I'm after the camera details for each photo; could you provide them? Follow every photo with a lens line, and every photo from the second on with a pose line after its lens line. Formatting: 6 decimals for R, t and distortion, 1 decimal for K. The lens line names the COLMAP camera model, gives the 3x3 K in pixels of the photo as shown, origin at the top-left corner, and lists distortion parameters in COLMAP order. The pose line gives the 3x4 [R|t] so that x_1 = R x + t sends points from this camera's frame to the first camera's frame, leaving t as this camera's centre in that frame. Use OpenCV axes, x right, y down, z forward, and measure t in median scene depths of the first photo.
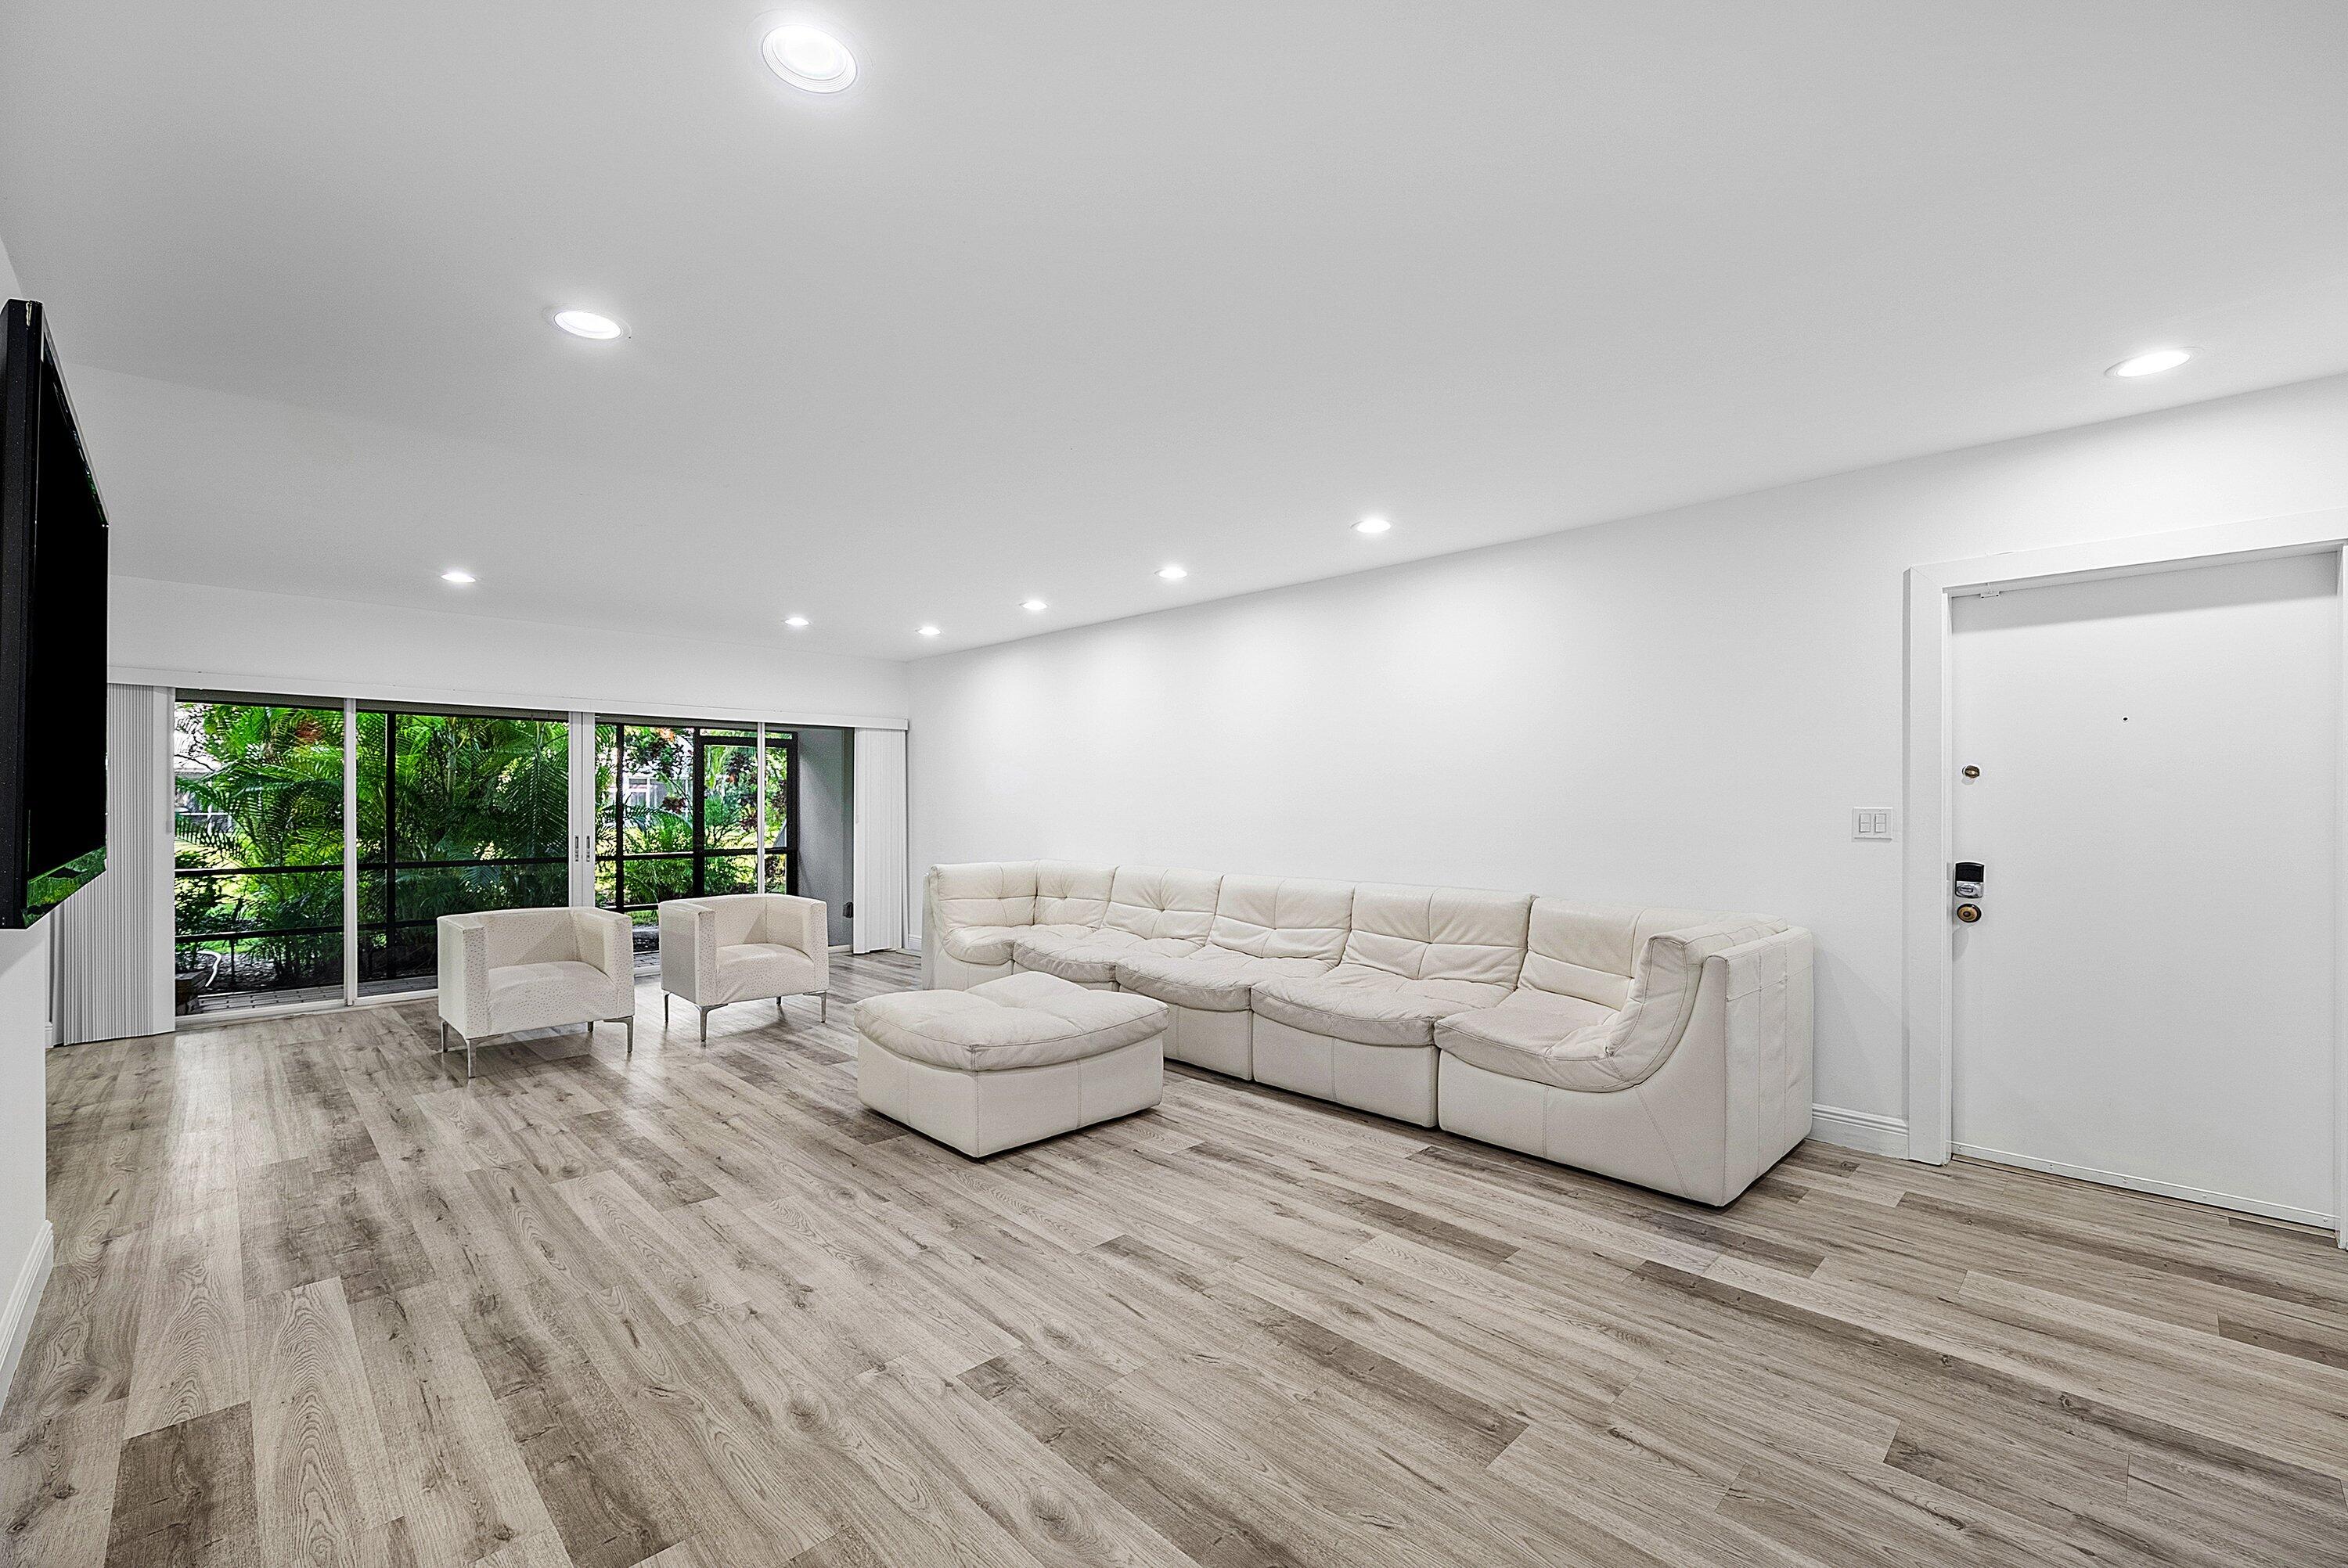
lens RADIAL K [[975.1, 0, 1169.8], [0, 975.1, 797.7], [0, 0, 1]] dist [-0.007178, -0.000272]
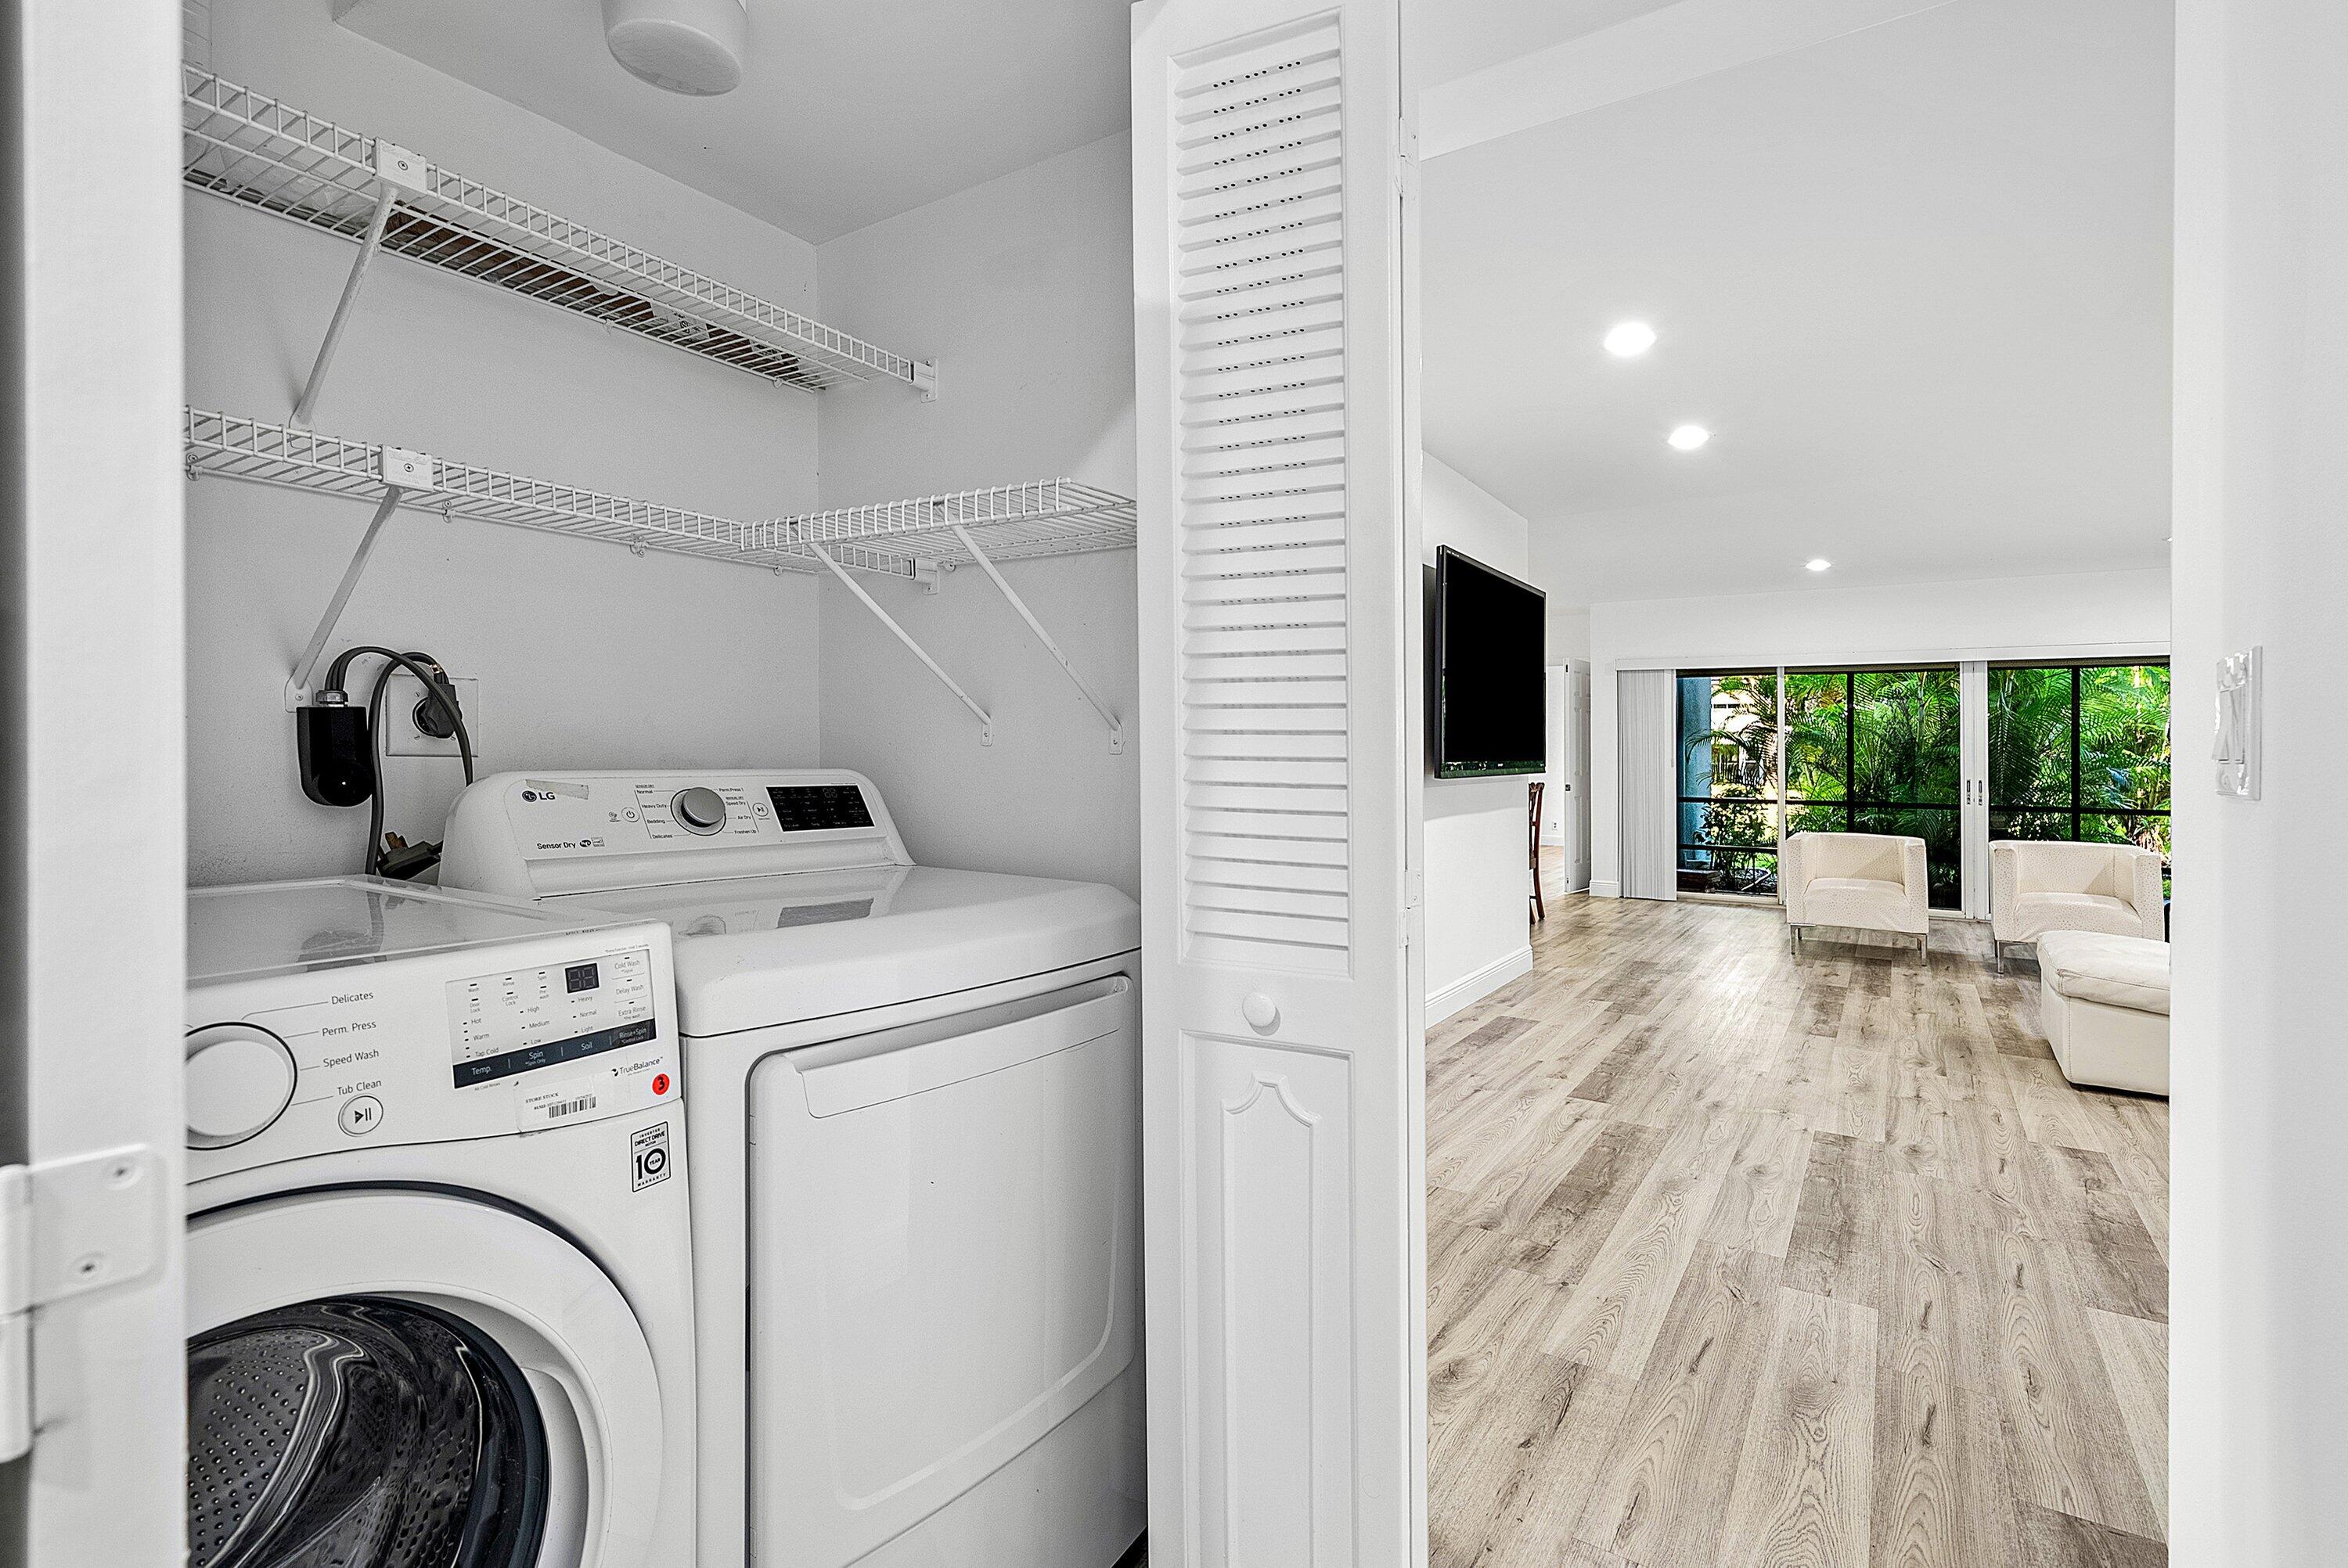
lens RADIAL K [[1023.8, 0, 1174.0], [0, 1023.8, 784.0], [0, 0, 1]] dist [-0.002871, -0.000282]
pose [[0.209643, 0.033932, -0.977189, 0.873391], [-0.004975, 0.999422, 0.033637, 0.033183], [0.977765, -0.002191, 0.209690, -0.200855]]
